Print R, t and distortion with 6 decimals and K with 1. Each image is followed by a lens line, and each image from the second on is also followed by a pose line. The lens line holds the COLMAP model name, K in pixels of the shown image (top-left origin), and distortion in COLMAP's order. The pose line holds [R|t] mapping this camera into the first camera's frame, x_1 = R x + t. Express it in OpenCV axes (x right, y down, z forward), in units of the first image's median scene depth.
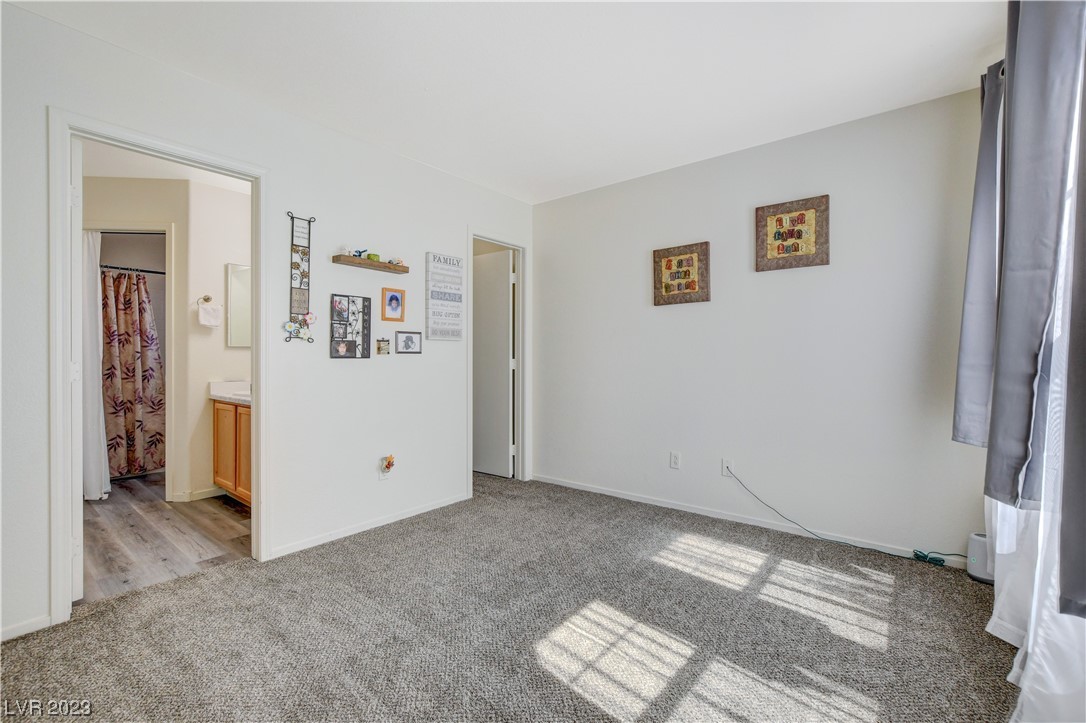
lens RADIAL K [[476.4, 0, 547.9], [0, 476.4, 360.2], [0, 0, 1]] dist [-0.023765, 0.004316]
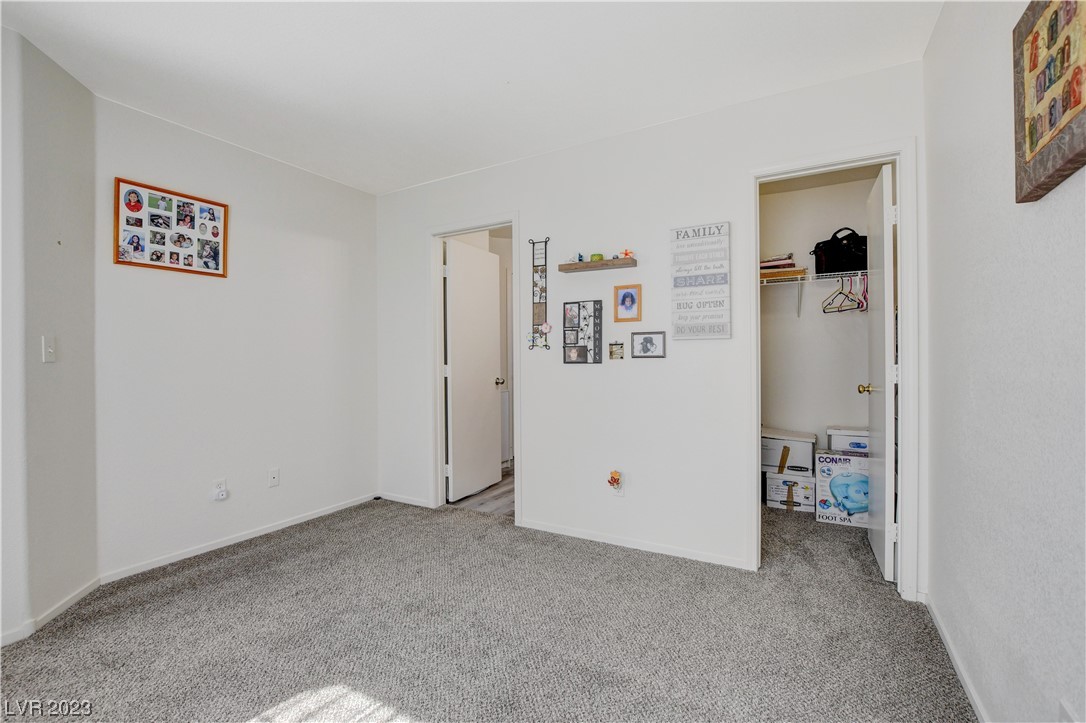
lens RADIAL K [[476.4, 0, 547.4], [0, 476.4, 359.4], [0, 0, 1]] dist [-0.023765, 0.004316]
pose [[0.158003, 0.001541, -0.987437, 0.545047], [0.000729, 0.999998, 0.001678, -0.013685], [0.987438, -0.000985, 0.158002, 0.731586]]
